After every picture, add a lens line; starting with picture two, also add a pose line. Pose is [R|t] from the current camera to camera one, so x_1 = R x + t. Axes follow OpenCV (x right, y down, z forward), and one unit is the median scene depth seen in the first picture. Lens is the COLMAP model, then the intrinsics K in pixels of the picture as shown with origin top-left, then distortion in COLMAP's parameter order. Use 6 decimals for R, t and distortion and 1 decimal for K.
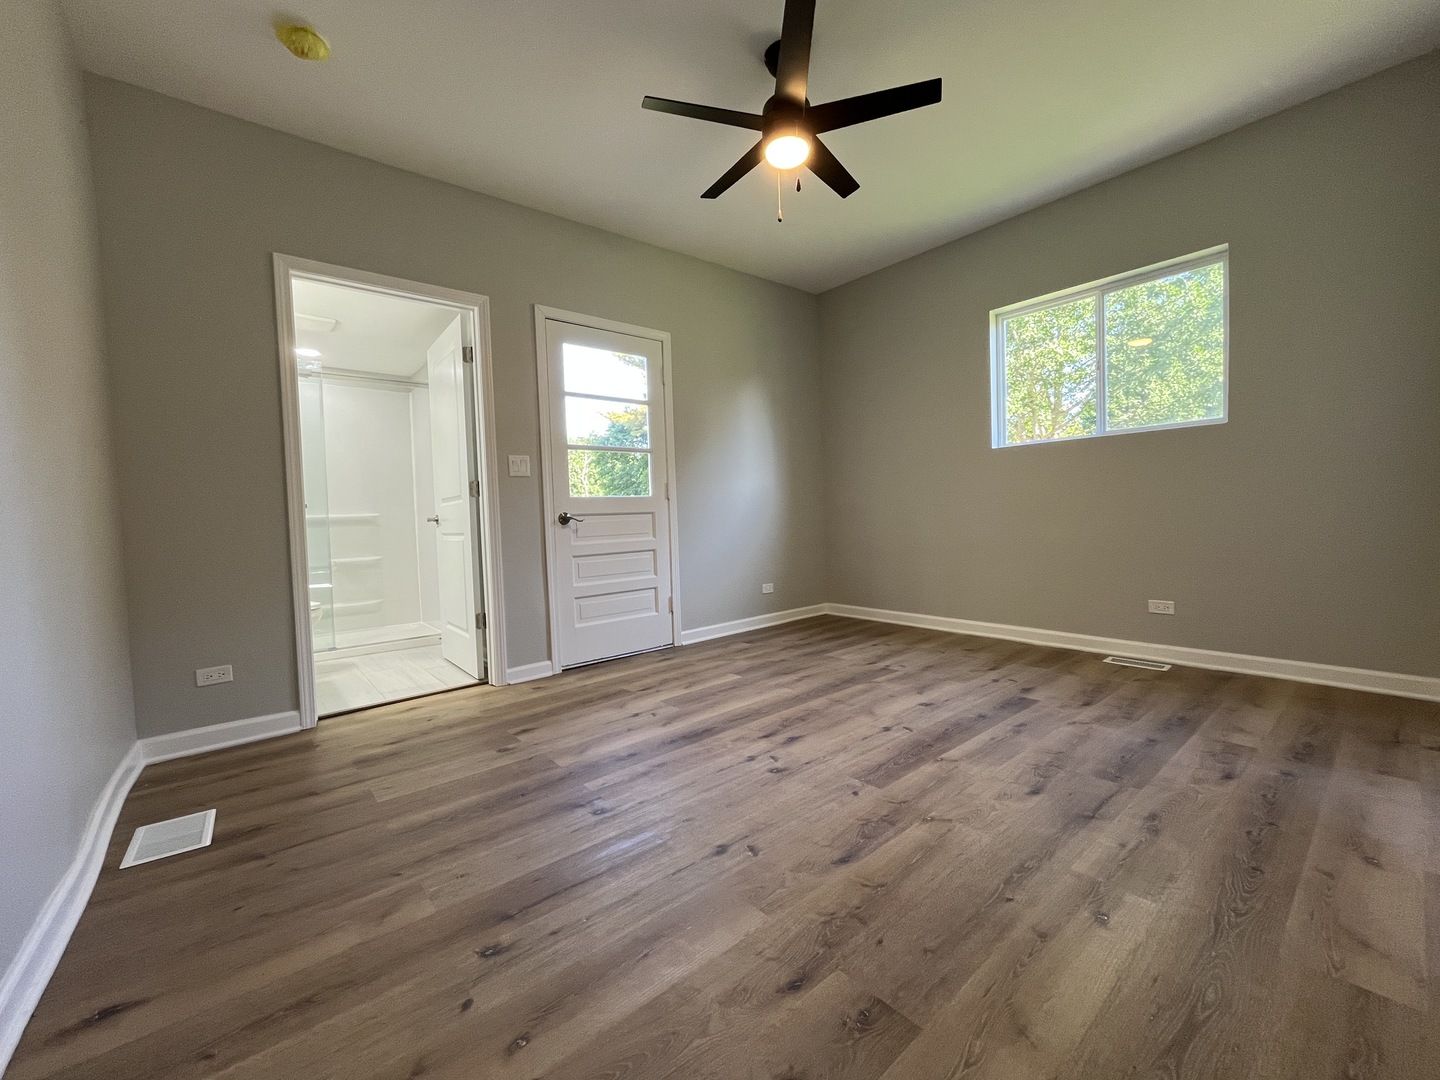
lens RADIAL K [[582.0, 0, 716.2], [0, 582.0, 541.1], [0, 0, 1]] dist [-0.001506, -0.000724]
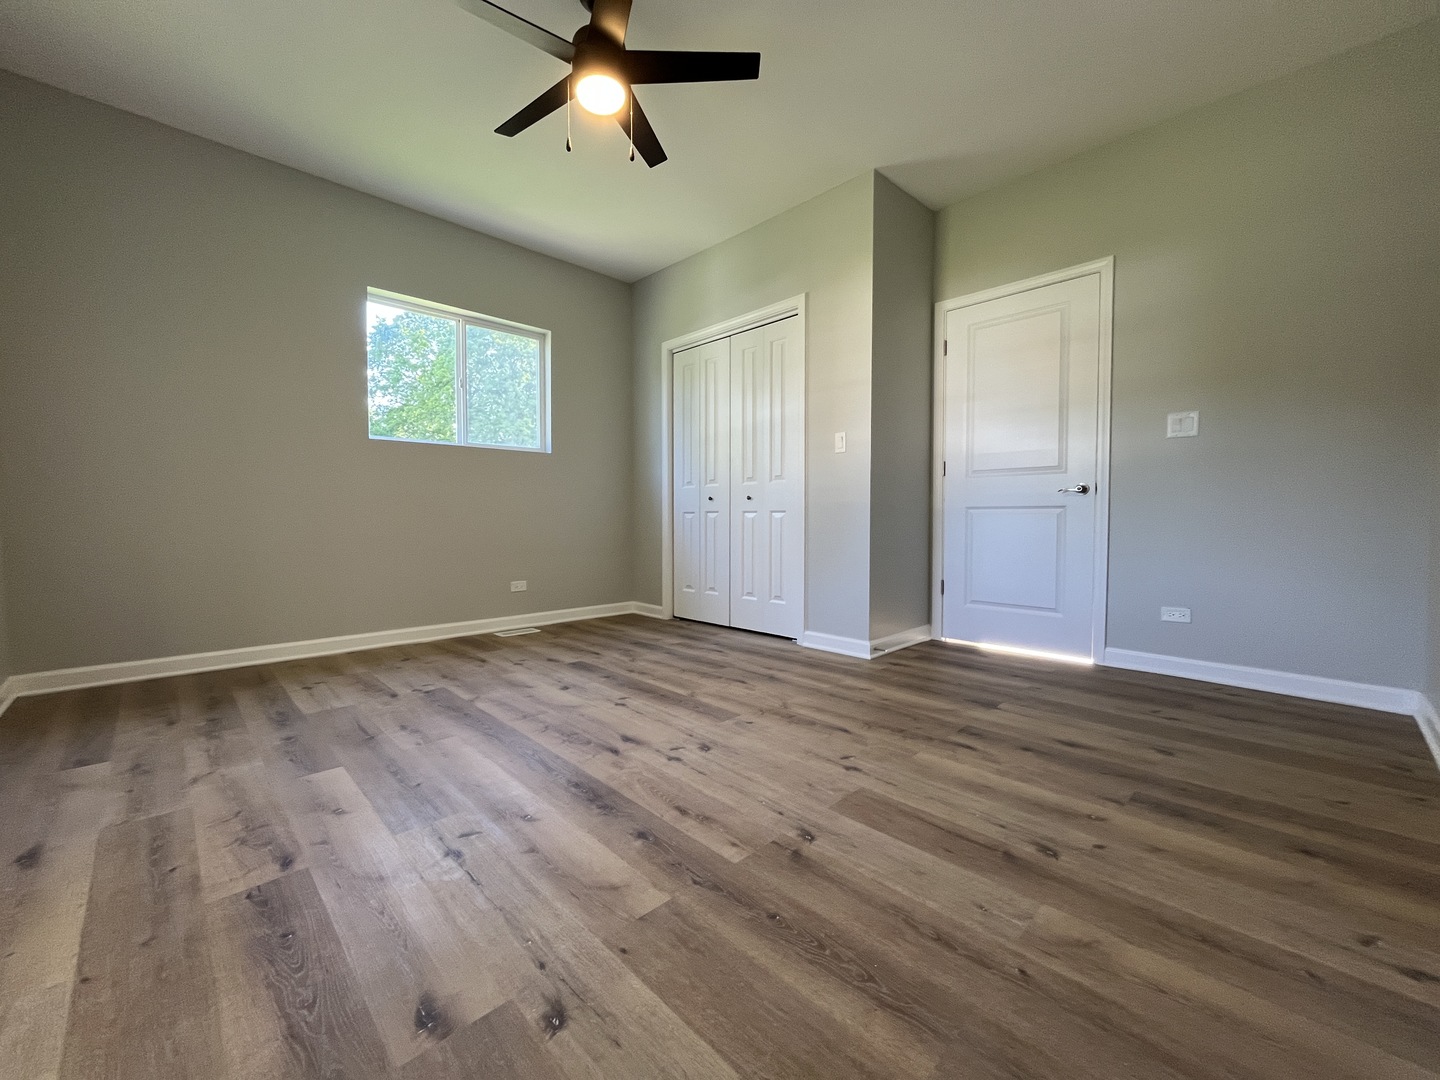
lens RADIAL K [[582.0, 0, 720.0], [0, 582.0, 535.6], [0, 0, 1]] dist [-0.001506, -0.000724]
pose [[-0.076572, -0.001526, 0.997063, -0.860849], [0.046616, 0.998900, 0.005109, 0.022185], [-0.995974, 0.046870, -0.076416, 0.986956]]
